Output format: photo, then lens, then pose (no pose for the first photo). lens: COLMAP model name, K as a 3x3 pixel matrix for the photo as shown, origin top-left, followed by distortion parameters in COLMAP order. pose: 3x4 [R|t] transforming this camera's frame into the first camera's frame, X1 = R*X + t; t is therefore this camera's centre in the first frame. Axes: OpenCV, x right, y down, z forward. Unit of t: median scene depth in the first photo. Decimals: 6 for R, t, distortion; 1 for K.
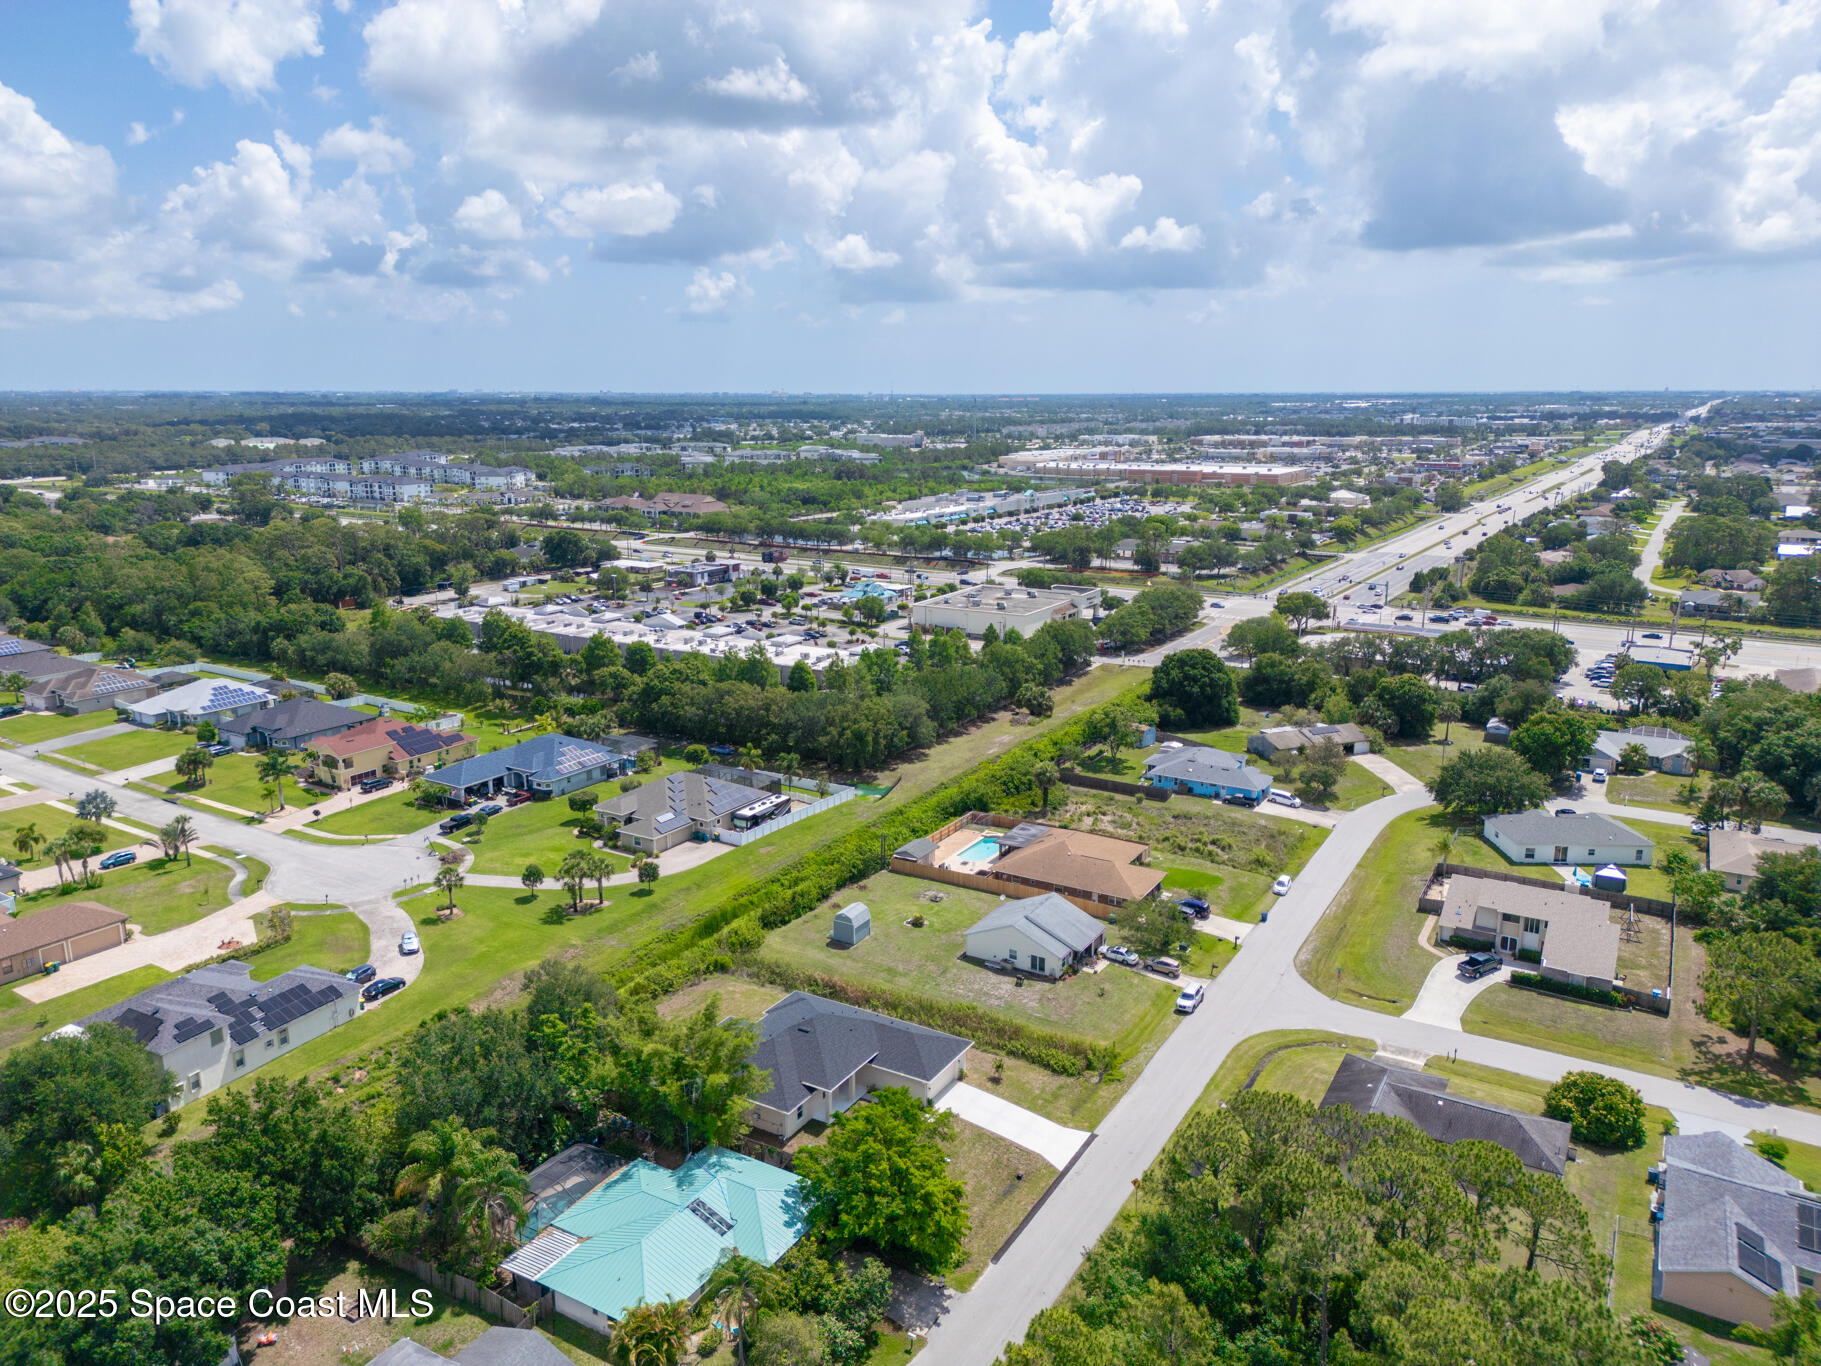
lens RADIAL K [[1256.9, 0, 912.9], [0, 1256.9, 681.0], [0, 0, 1]] dist [0.097861, -0.151674]
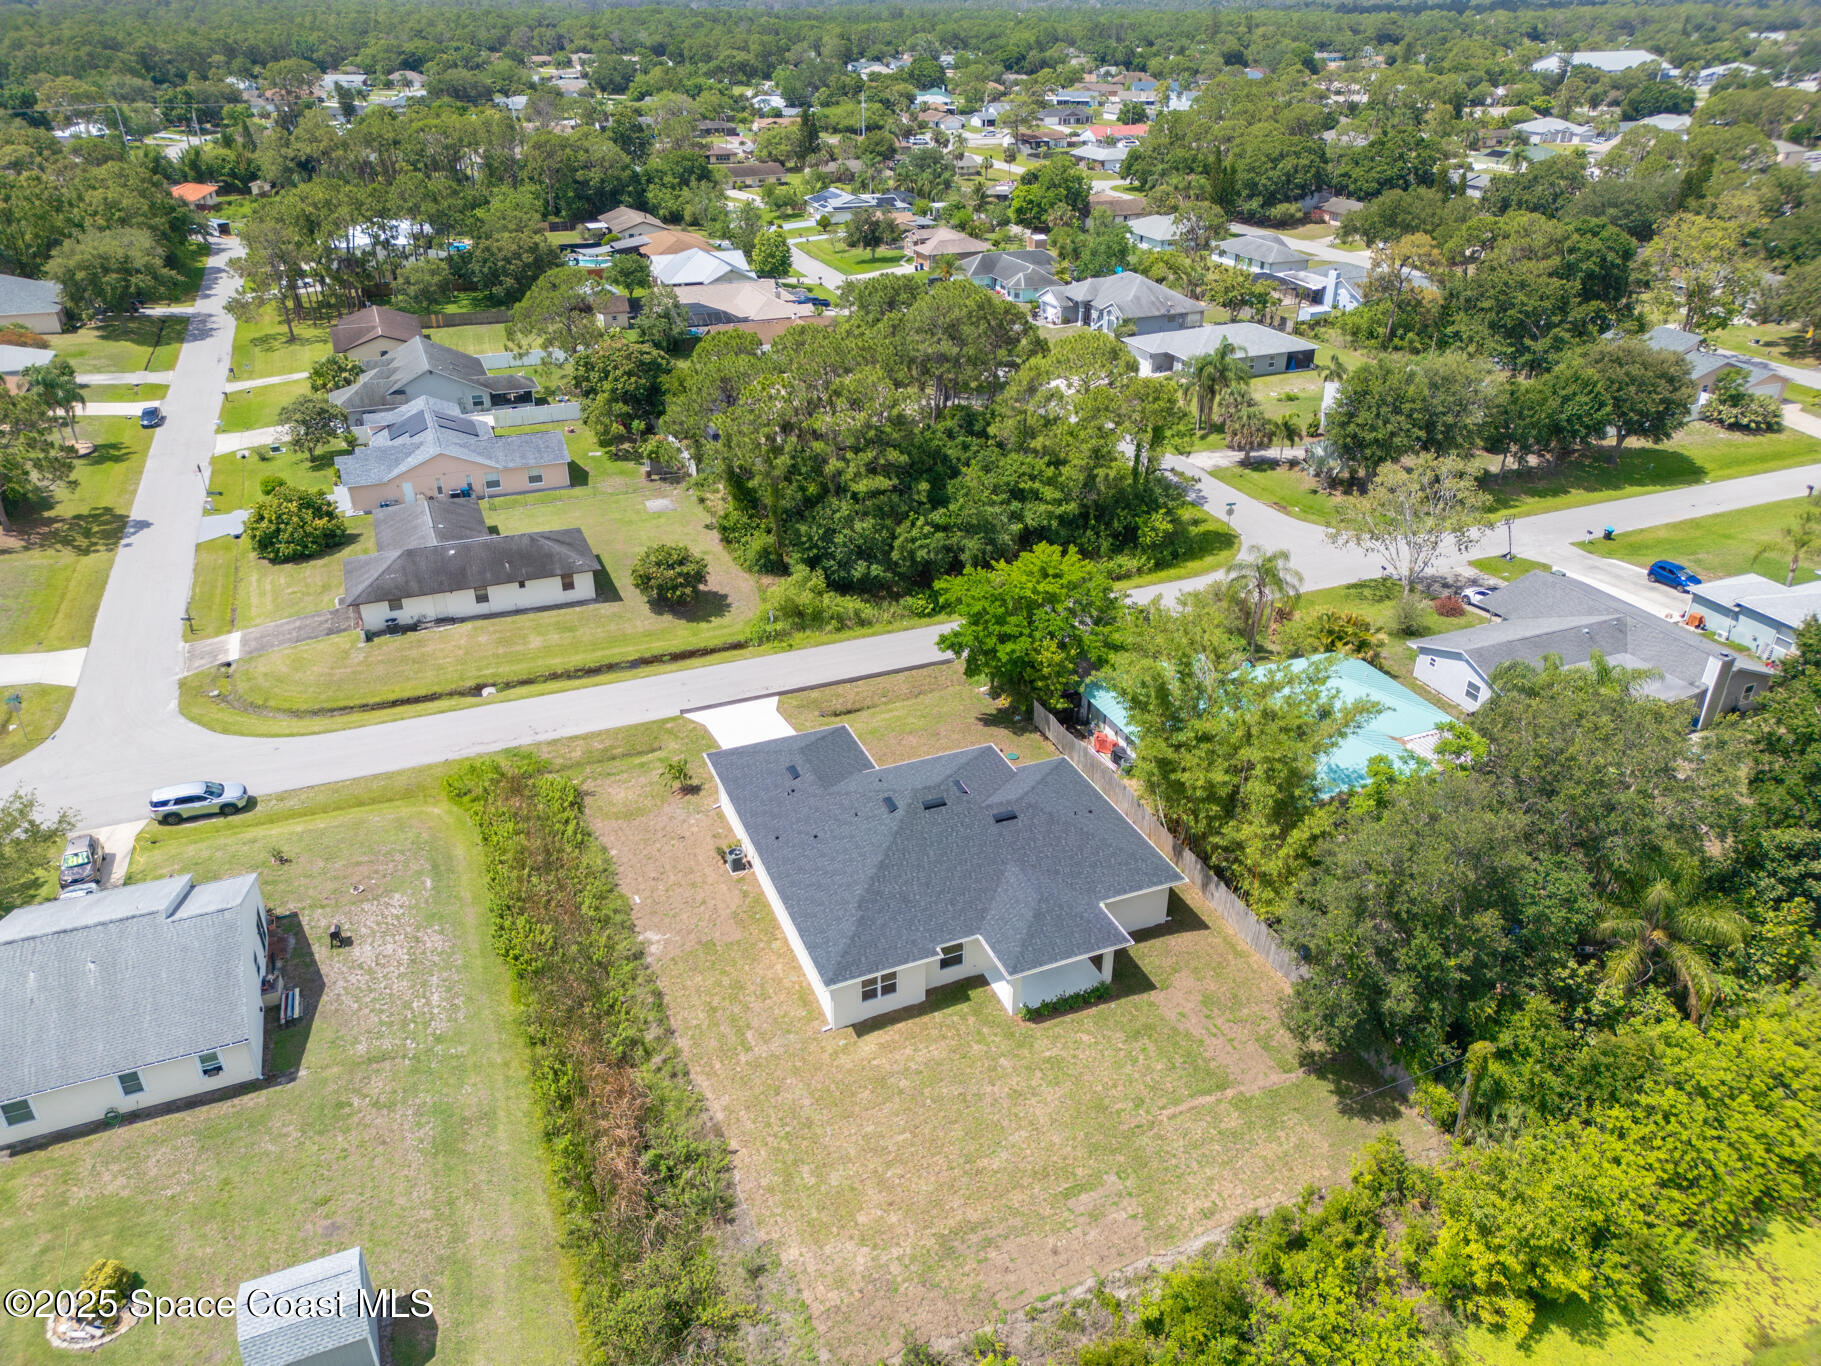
lens RADIAL K [[1272.9, 0, 910.5], [0, 1272.9, 683.0], [0, 0, 1]] dist [0.072427, -0.074057]
pose [[-0.798958, -0.289783, 0.526965, -0.218376], [0.131590, 0.770777, 0.623367, -0.065019], [-0.586814, 0.567387, -0.577686, 0.823038]]
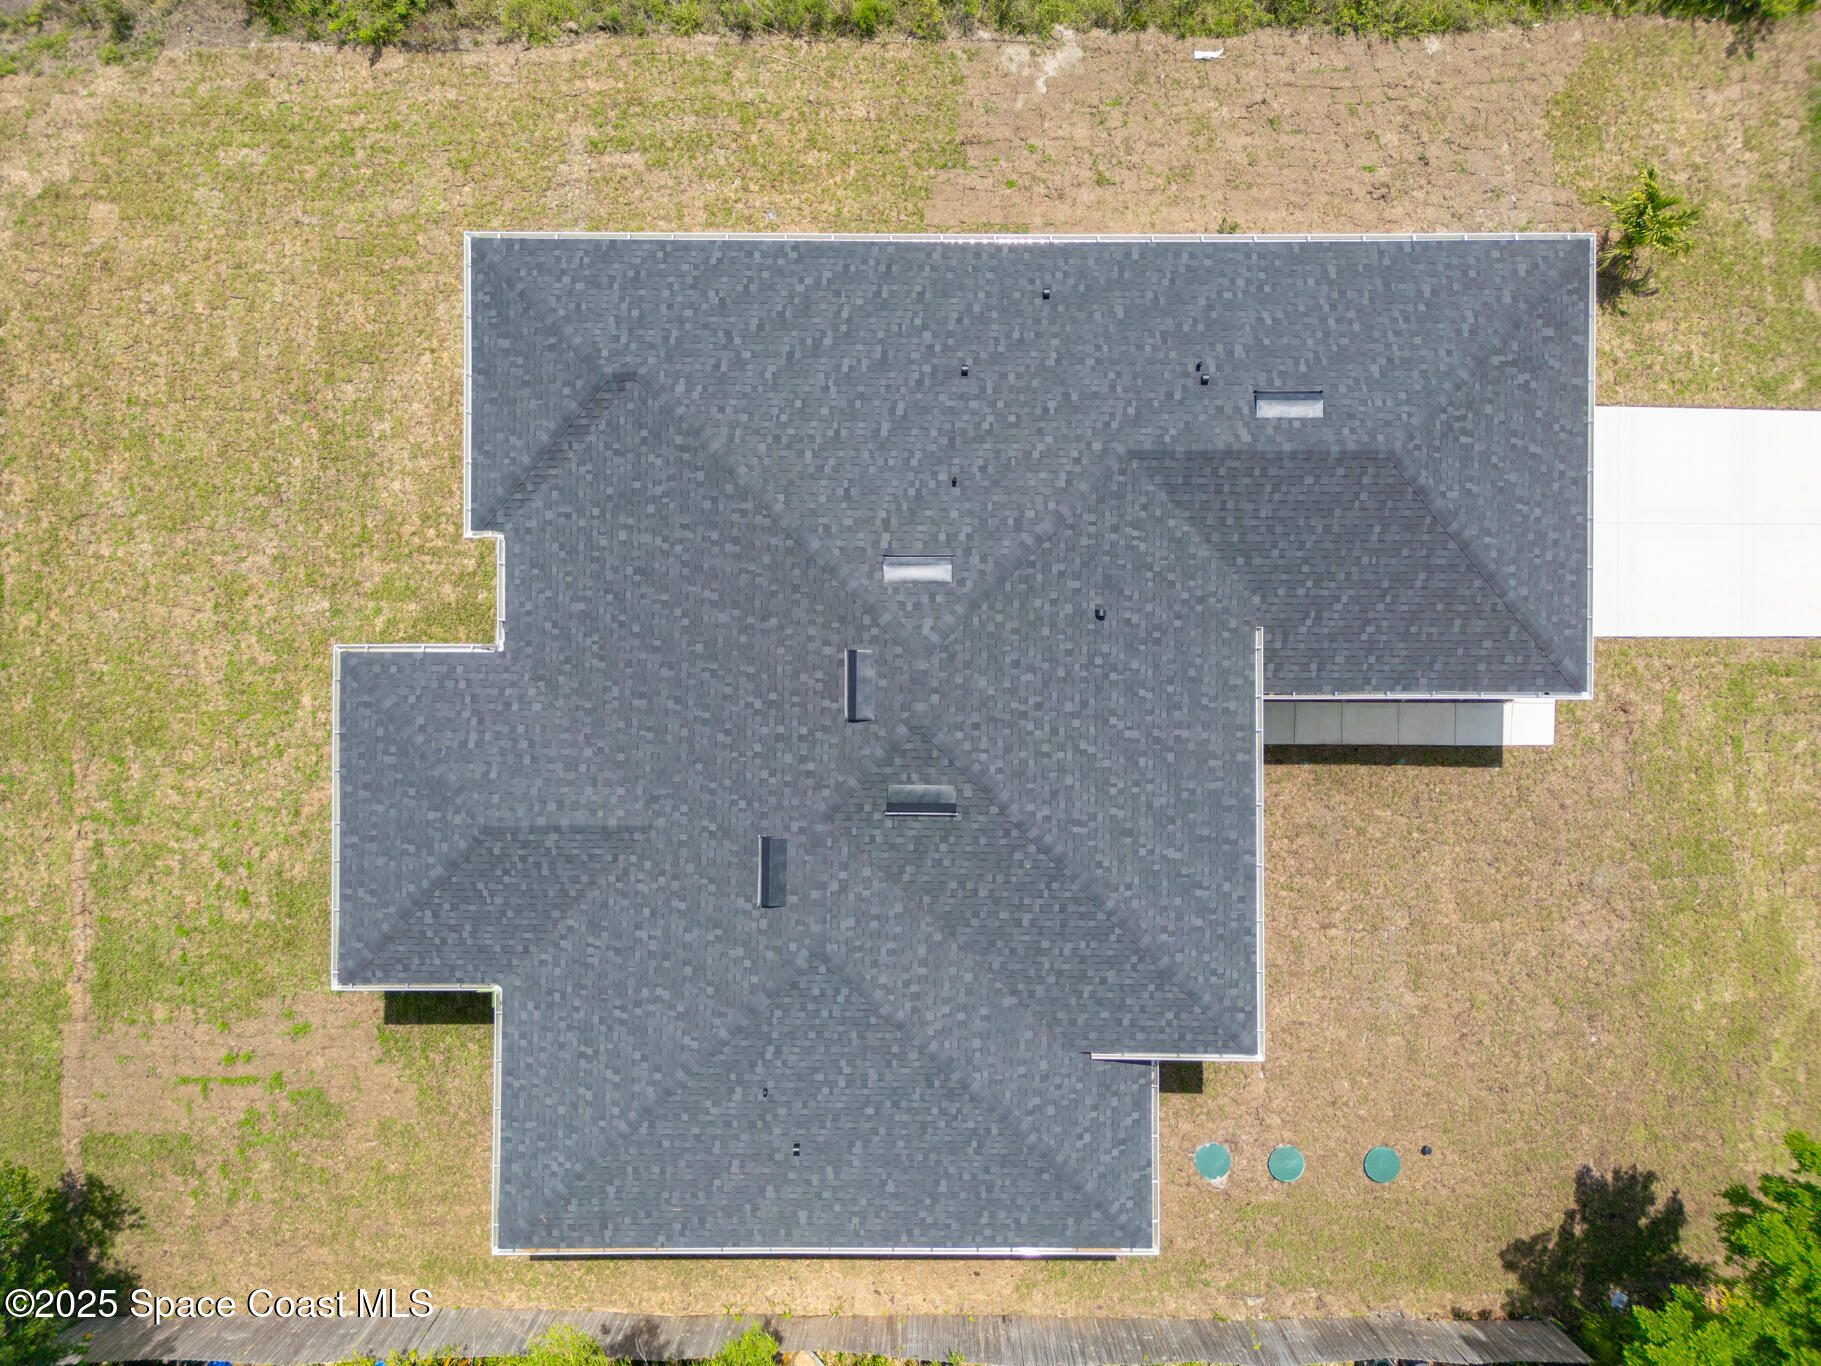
lens RADIAL K [[1272.9, 0, 910.5], [0, 1272.9, 683.0], [0, 0, 1]] dist [0.072427, -0.074057]
pose [[0.862397, -0.506232, -0.000922, -0.052201], [0.114225, 0.192815, 0.974564, 0.060021], [-0.493177, -0.840566, 0.224108, 0.617027]]
